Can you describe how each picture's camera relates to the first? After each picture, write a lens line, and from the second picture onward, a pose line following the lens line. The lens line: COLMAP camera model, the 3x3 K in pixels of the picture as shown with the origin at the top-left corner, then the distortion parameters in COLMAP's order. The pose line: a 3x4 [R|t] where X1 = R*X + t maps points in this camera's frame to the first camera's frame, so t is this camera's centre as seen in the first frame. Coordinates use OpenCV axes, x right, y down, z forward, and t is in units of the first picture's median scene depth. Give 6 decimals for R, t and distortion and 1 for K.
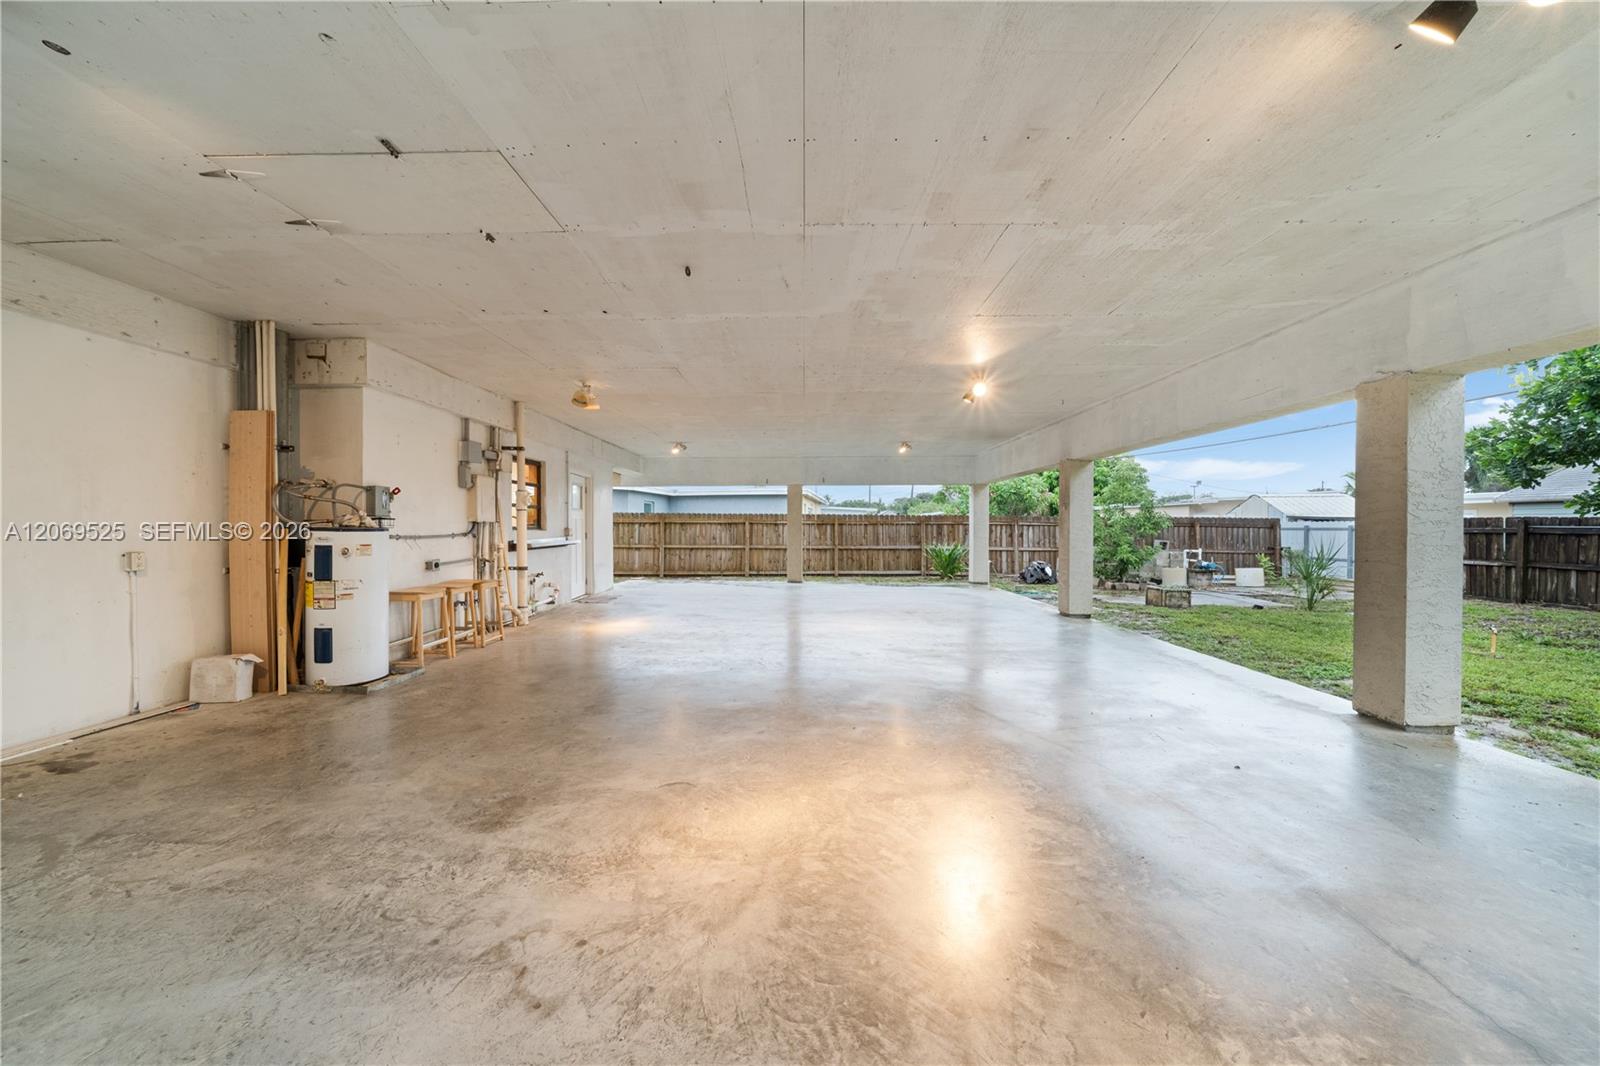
lens RADIAL K [[551.8, 0, 800.0], [0, 551.8, 533.0], [0, 0, 1]] dist [-0.001006, -0.000051]
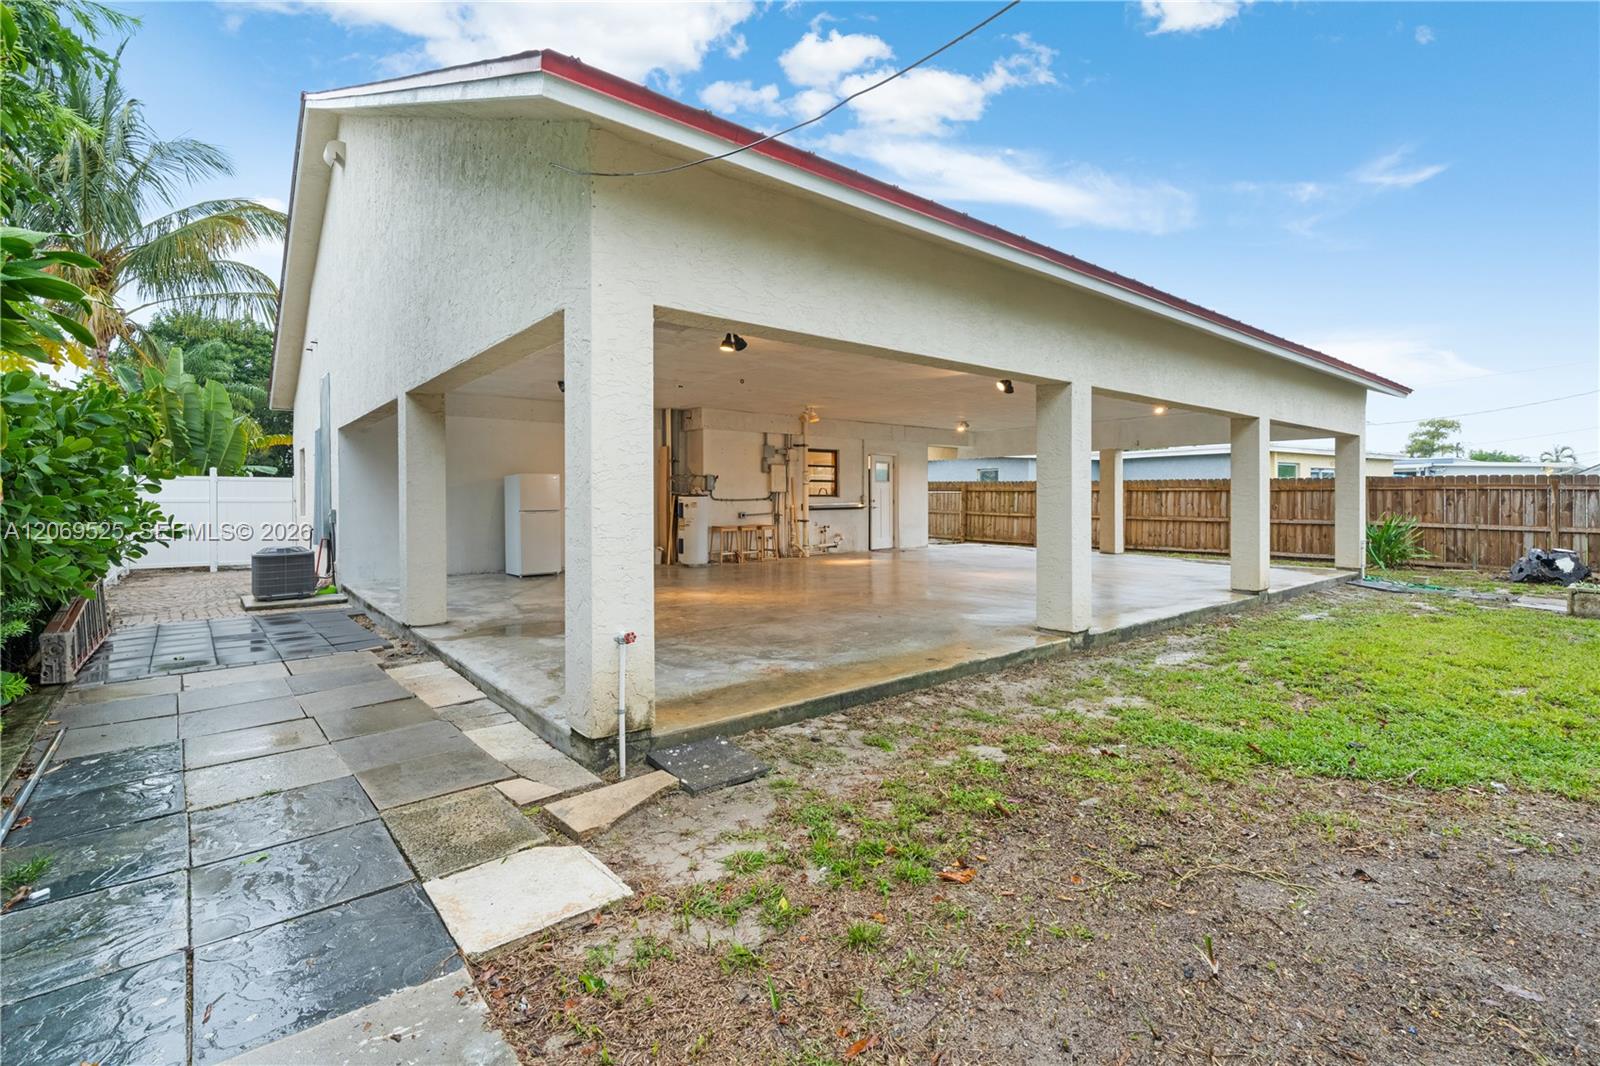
lens RADIAL K [[744.8, 0, 802.4], [0, 744.8, 502.5], [0, 0, 1]] dist [0.000615, 0.000031]
pose [[0.643756, 0.003341, -0.765223, 1.276977], [-0.006883, 0.999975, -0.001424, 0.015902], [0.765200, 0.006184, 0.643763, -0.428837]]
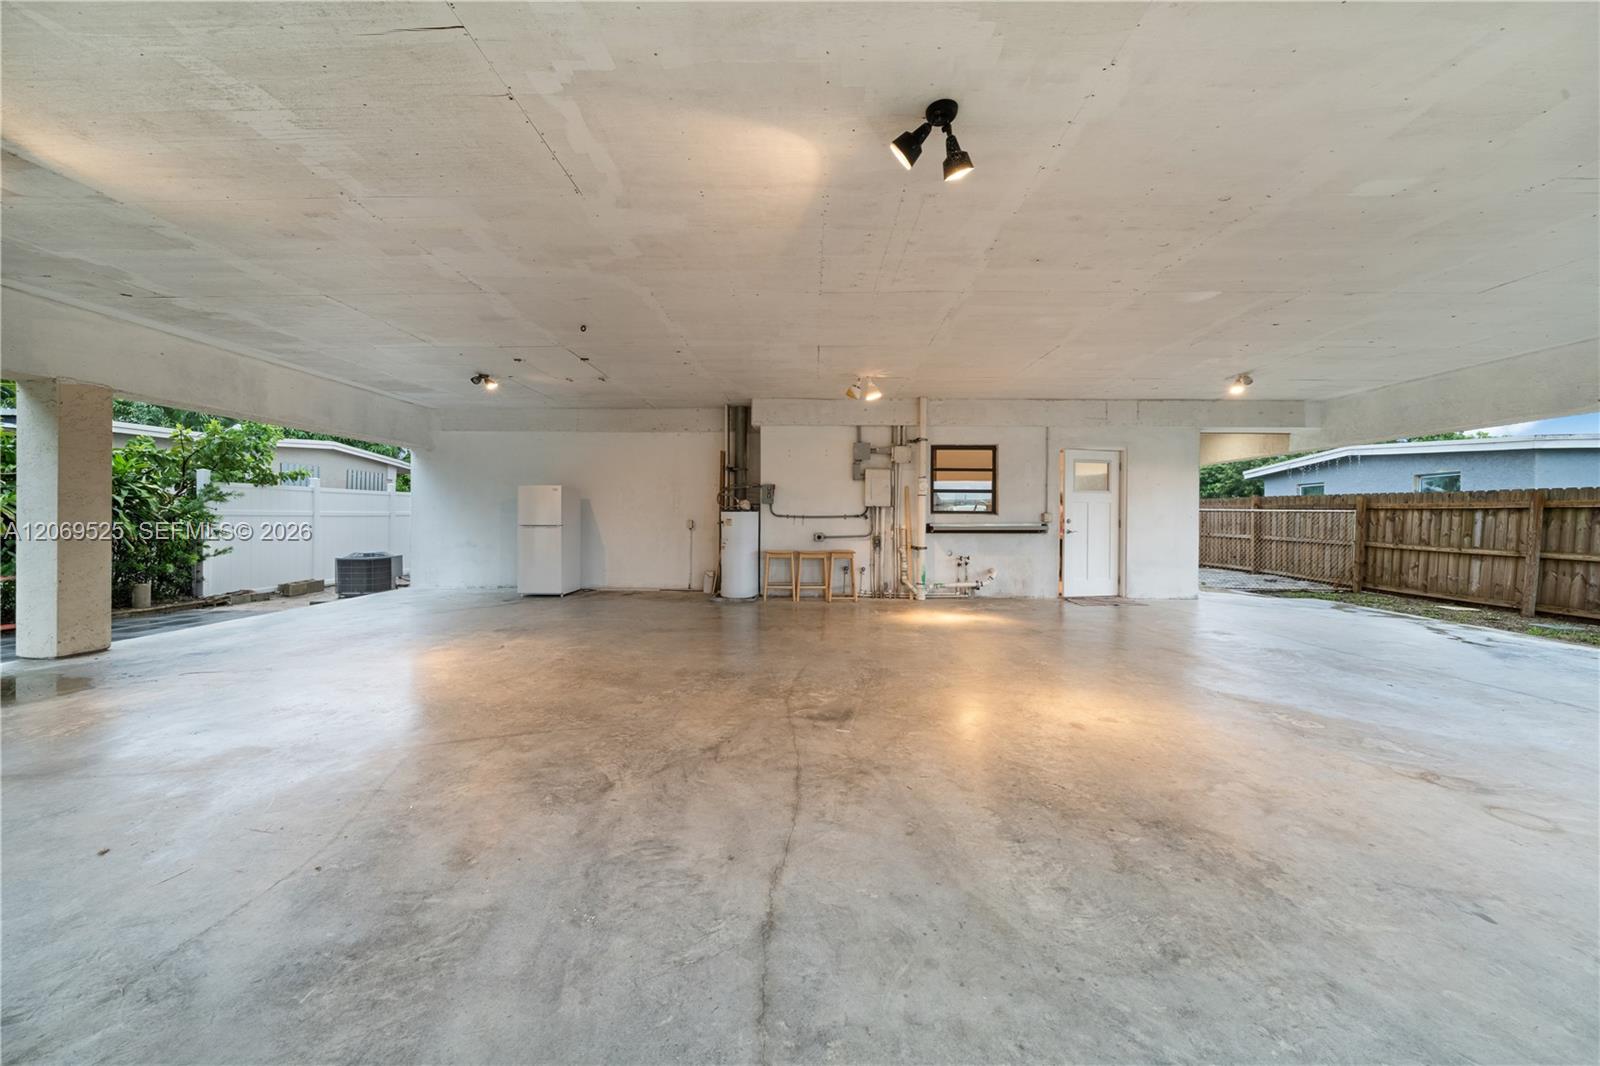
lens RADIAL K [[559.6, 0, 798.7], [0, 559.6, 519.7], [0, 0, 1]] dist [-0.001715, -0.000082]
pose [[-0.015914, 0.006075, -0.999855, 0.698907], [-0.020286, 0.999774, 0.006397, 0.004958], [0.999668, 0.020385, -0.015787, 0.885790]]
